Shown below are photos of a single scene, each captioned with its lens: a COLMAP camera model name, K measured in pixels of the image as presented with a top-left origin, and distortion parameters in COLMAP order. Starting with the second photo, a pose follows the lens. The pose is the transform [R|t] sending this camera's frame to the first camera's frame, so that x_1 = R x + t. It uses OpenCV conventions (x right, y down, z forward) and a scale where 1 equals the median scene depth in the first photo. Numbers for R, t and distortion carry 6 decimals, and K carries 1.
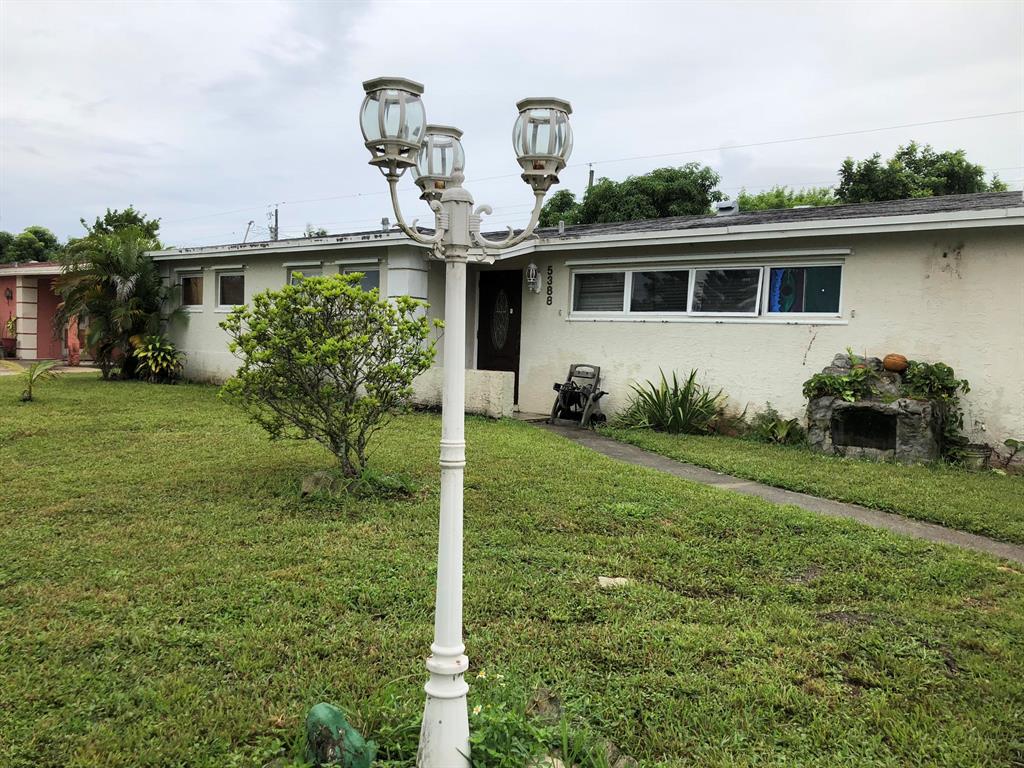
lens RADIAL K [[841.4, 0, 512.0], [0, 841.4, 384.0], [0, 0, 1]] dist [0.103088, -0.173520]
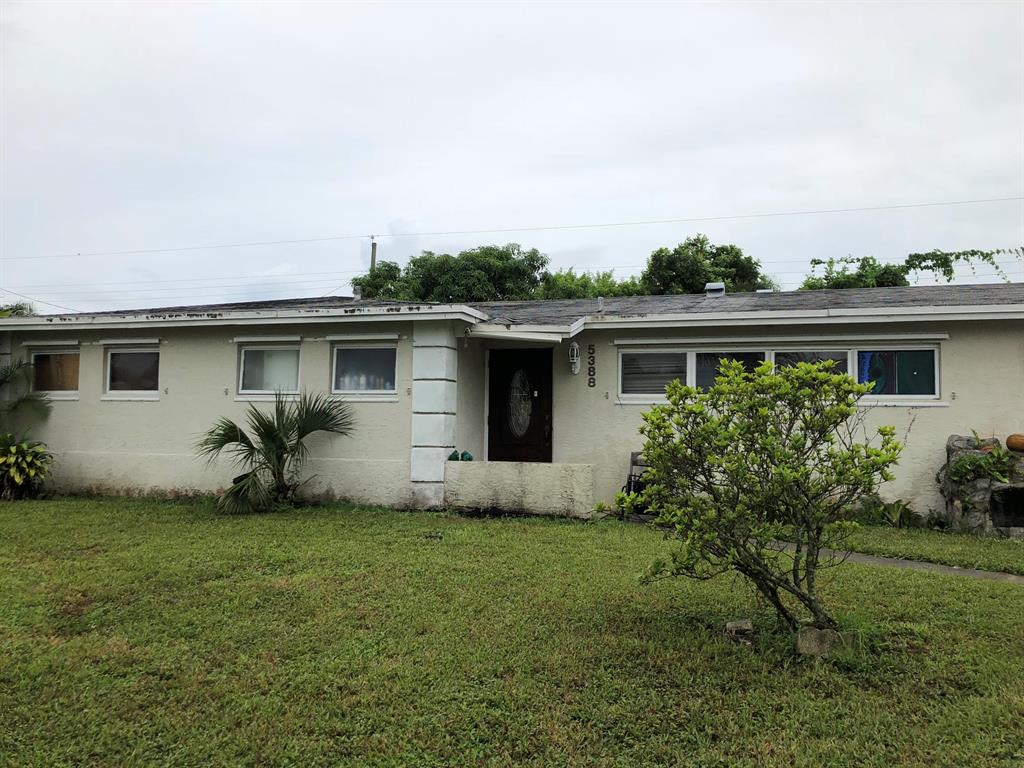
lens RADIAL K [[841.4, 0, 512.0], [0, 841.4, 384.0], [0, 0, 1]] dist [0.103088, -0.173520]
pose [[0.920192, -0.008520, 0.391375, -0.391859], [0.042181, 0.996100, -0.077491, -0.030722], [-0.389189, 0.087815, 0.916963, 0.200128]]
